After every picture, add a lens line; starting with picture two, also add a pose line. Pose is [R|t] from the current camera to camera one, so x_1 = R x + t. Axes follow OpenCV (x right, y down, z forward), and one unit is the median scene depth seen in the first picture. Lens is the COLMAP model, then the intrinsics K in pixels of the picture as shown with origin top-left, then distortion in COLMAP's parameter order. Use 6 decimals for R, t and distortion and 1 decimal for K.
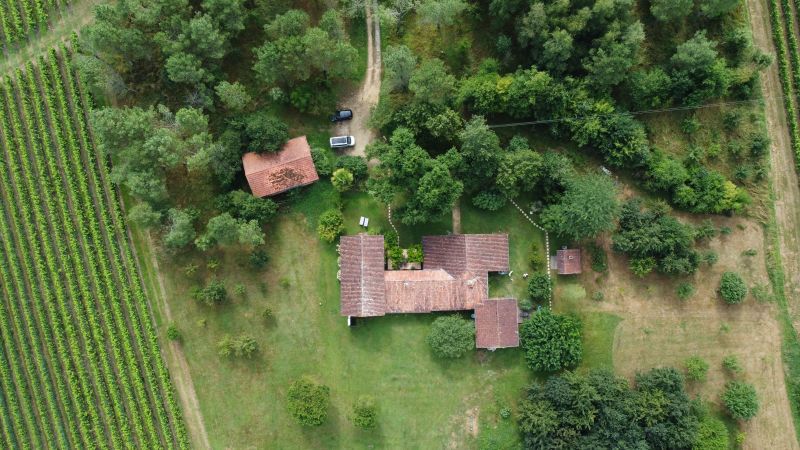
lens RADIAL K [[607.9, 0, 399.2], [0, 607.9, 228.4], [0, 0, 1]] dist [0.001257, -0.005213]
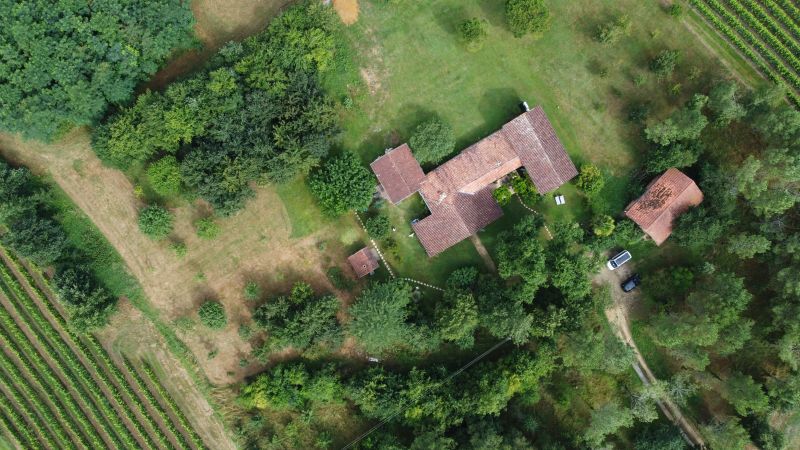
lens RADIAL K [[607.9, 0, 395.2], [0, 607.9, 228.5], [0, 0, 1]] dist [0.001257, -0.005213]
pose [[-0.877219, 0.479988, 0.009917, 0.199565], [-0.478880, -0.876287, 0.052869, 0.025515], [0.034066, 0.041629, 0.998552, -0.007304]]
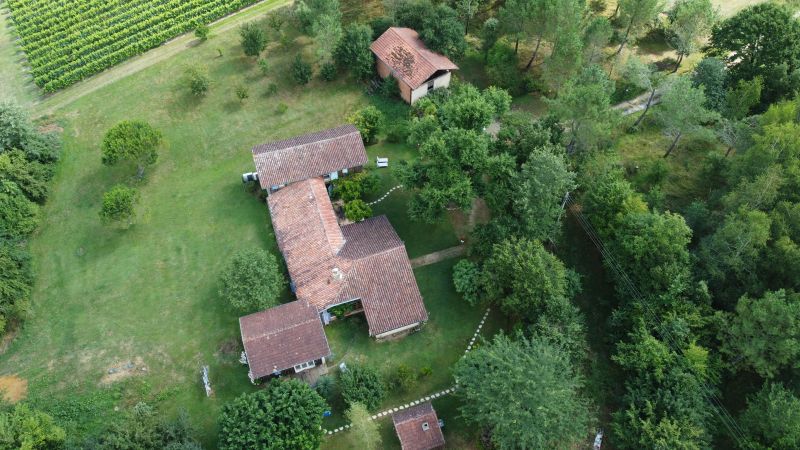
lens RADIAL K [[607.9, 0, 399.2], [0, 607.9, 224.2], [0, 0, 1]] dist [0.001257, -0.005213]
pose [[0.304257, 0.769003, -0.562195, 0.451470], [-0.950367, 0.285339, -0.124030, 0.088176], [0.065036, 0.572028, 0.817651, 0.439208]]
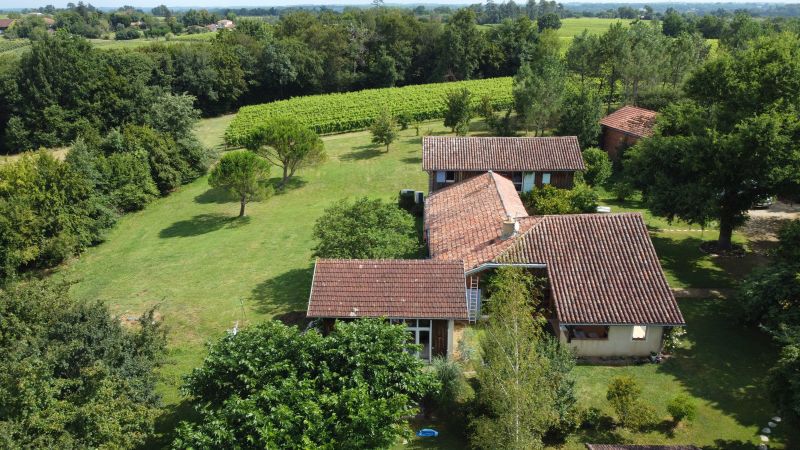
lens RADIAL K [[607.9, 0, 399.0], [0, 607.9, 226.9], [0, 0, 1]] dist [0.001257, -0.005213]
pose [[-0.057130, 0.342984, -0.937602, 0.451293], [-0.995031, 0.057149, 0.081535, 0.121637], [0.081548, 0.937601, 0.338015, 0.856776]]
